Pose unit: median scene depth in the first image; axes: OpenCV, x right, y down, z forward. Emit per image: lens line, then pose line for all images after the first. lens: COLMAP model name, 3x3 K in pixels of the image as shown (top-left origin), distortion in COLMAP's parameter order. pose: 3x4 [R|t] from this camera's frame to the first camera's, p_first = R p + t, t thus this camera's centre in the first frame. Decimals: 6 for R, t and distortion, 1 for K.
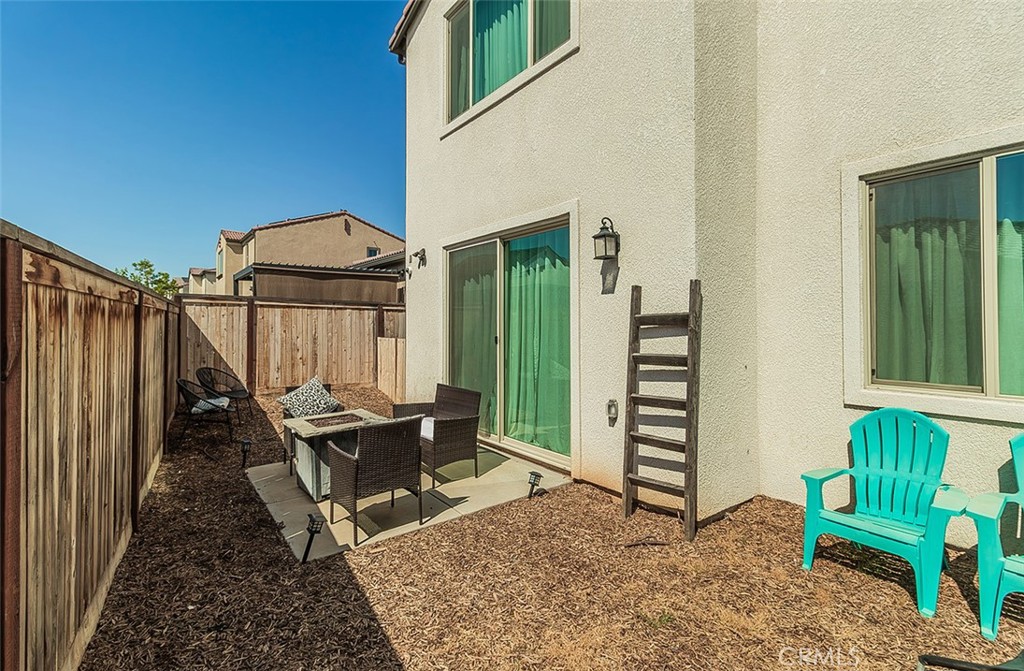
lens RADIAL K [[462.9, 0, 509.3], [0, 462.9, 321.0], [0, 0, 1]] dist [0.003884, 0.000616]
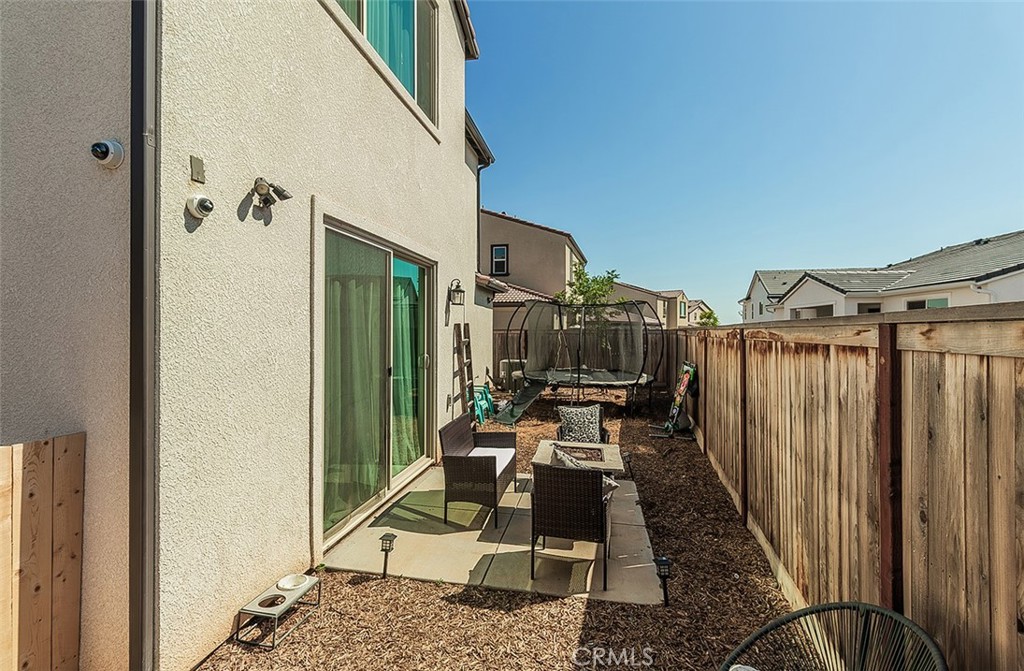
lens RADIAL K [[462.9, 0, 509.3], [0, 462.9, 321.0], [0, 0, 1]] dist [0.003884, 0.000616]
pose [[-0.674660, 0.011483, 0.738039, -0.850411], [-0.003716, 0.999813, -0.018953, -0.038422], [-0.738119, -0.015529, -0.674491, 1.504104]]
